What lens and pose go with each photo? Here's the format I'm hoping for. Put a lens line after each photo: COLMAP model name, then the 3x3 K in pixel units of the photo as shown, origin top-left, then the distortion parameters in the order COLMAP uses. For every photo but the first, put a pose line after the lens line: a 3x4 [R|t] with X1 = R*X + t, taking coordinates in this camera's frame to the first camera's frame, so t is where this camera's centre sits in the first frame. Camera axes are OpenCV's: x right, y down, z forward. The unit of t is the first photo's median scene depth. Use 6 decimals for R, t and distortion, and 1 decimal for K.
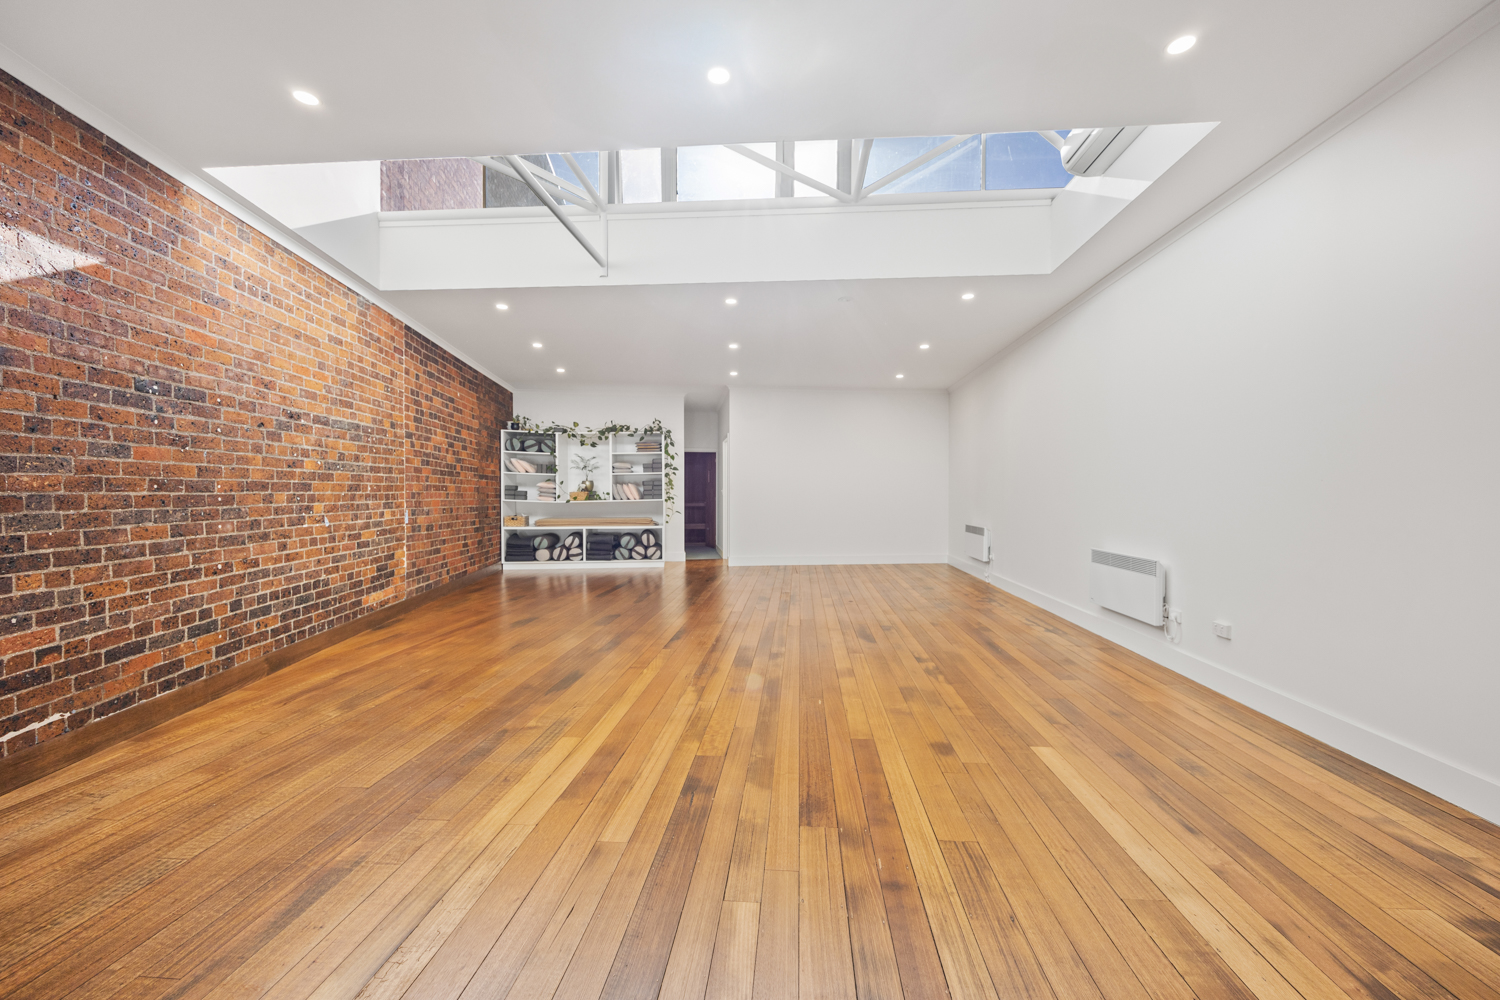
lens RADIAL K [[607.3, 0, 739.2], [0, 607.3, 497.3], [0, 0, 1]] dist [-0.004711, -0.000032]
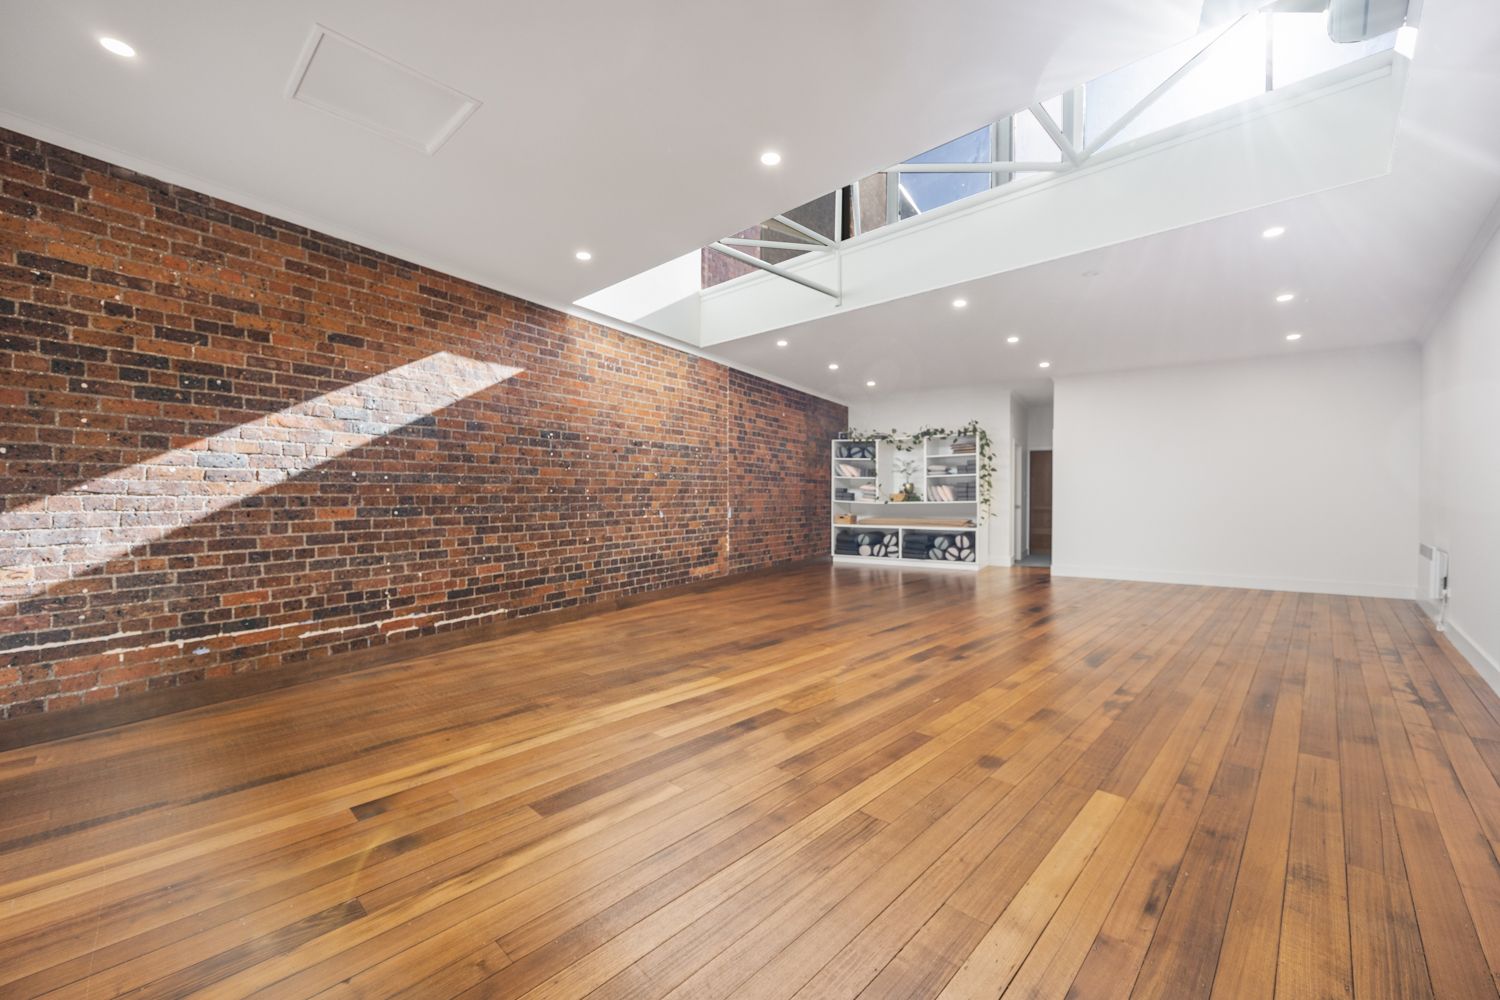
lens RADIAL K [[590.0, 0, 717.8], [0, 590.0, 497.5], [0, 0, 1]] dist [-0.001243, 0.000098]
pose [[0.761139, 0.004110, -0.648576, 0.353033], [-0.005603, 0.999984, -0.000239, -0.000545], [0.648565, 0.003815, 0.761150, 0.006324]]
